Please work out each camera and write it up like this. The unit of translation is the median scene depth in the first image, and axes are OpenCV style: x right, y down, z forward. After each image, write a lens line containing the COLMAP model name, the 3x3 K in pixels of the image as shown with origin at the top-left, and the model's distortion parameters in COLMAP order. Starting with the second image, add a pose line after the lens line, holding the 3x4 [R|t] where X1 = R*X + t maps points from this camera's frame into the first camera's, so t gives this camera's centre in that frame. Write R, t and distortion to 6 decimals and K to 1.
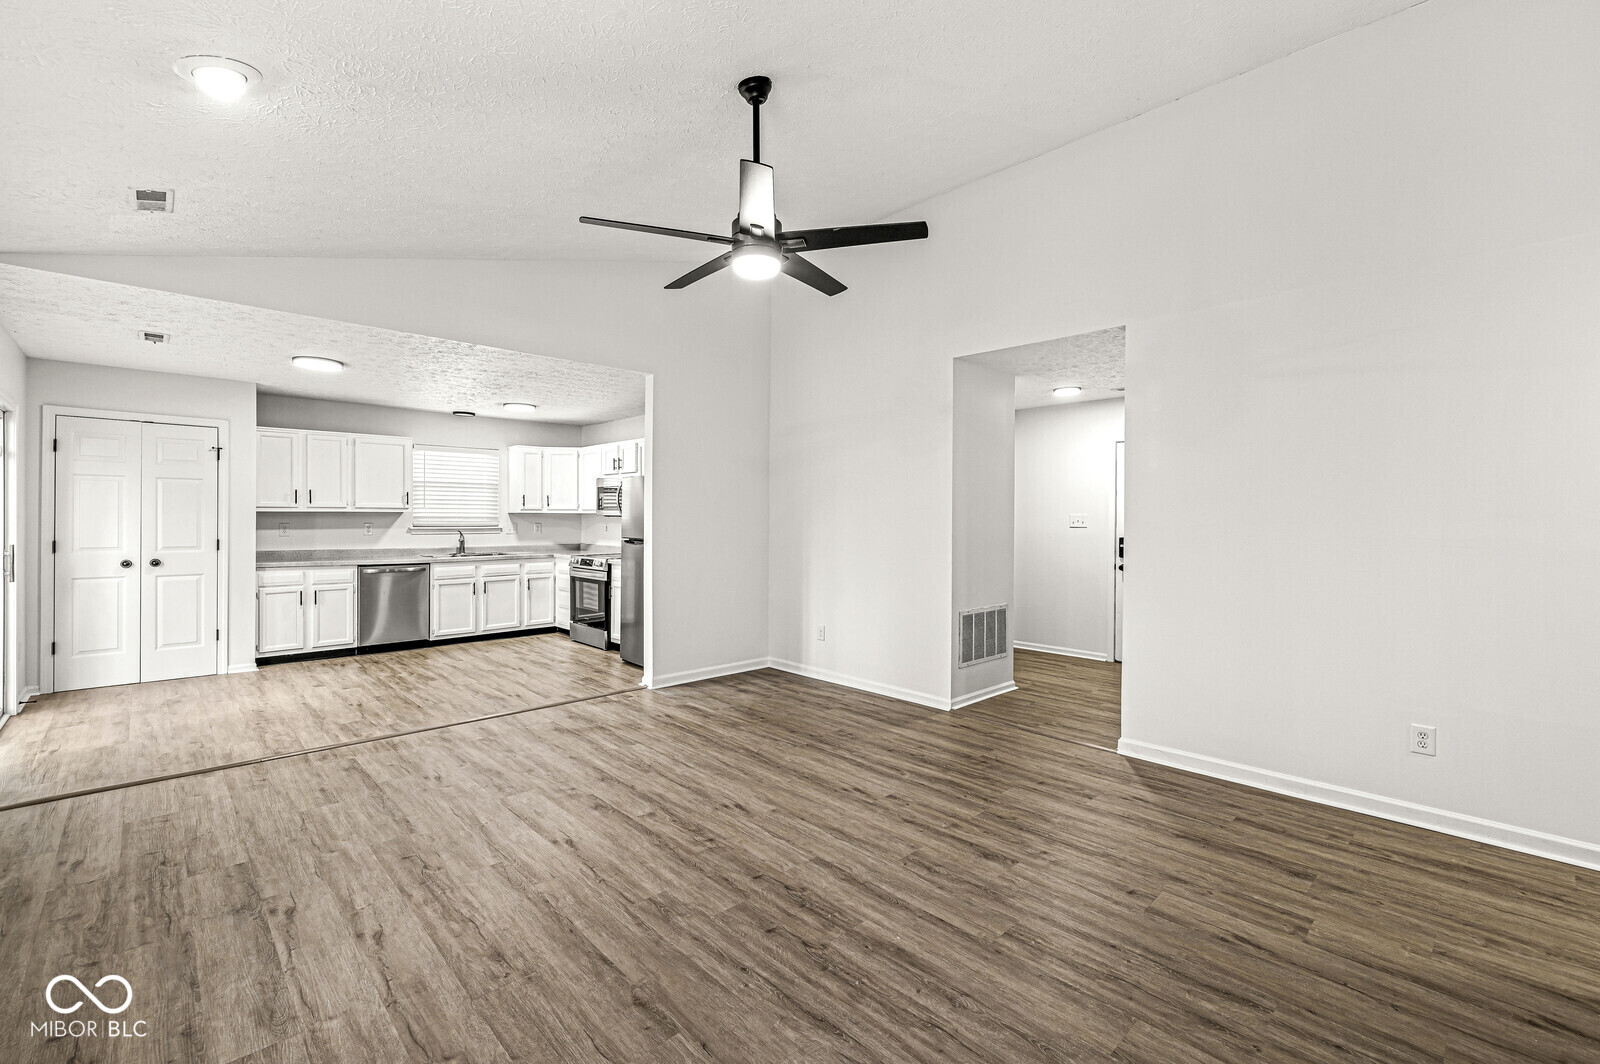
lens RADIAL K [[688.8, 0, 800.4], [0, 688.8, 523.4], [0, 0, 1]] dist [0.002423, -0.000880]
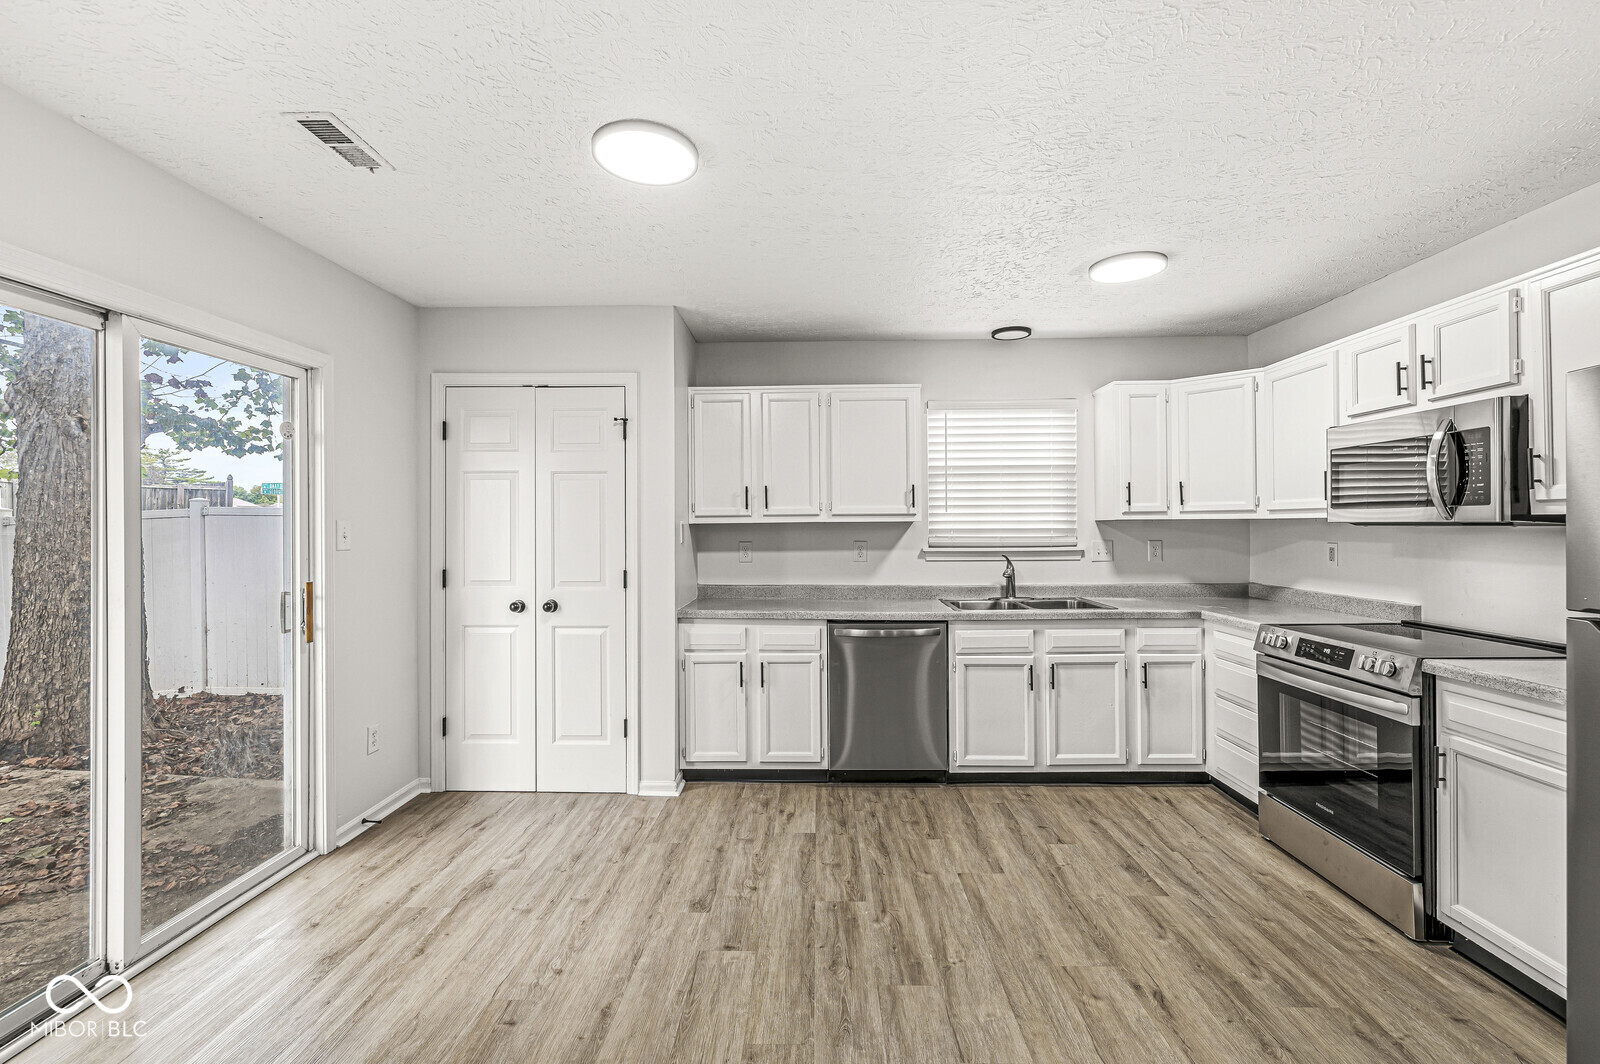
lens RADIAL K [[688.8, 0, 802.9], [0, 688.8, 522.4], [0, 0, 1]] dist [0.002423, -0.000880]
pose [[0.711123, -0.014424, -0.702919, -0.278914], [0.003137, 0.999845, -0.017343, -0.007221], [0.703060, 0.010128, 0.711058, 0.615200]]
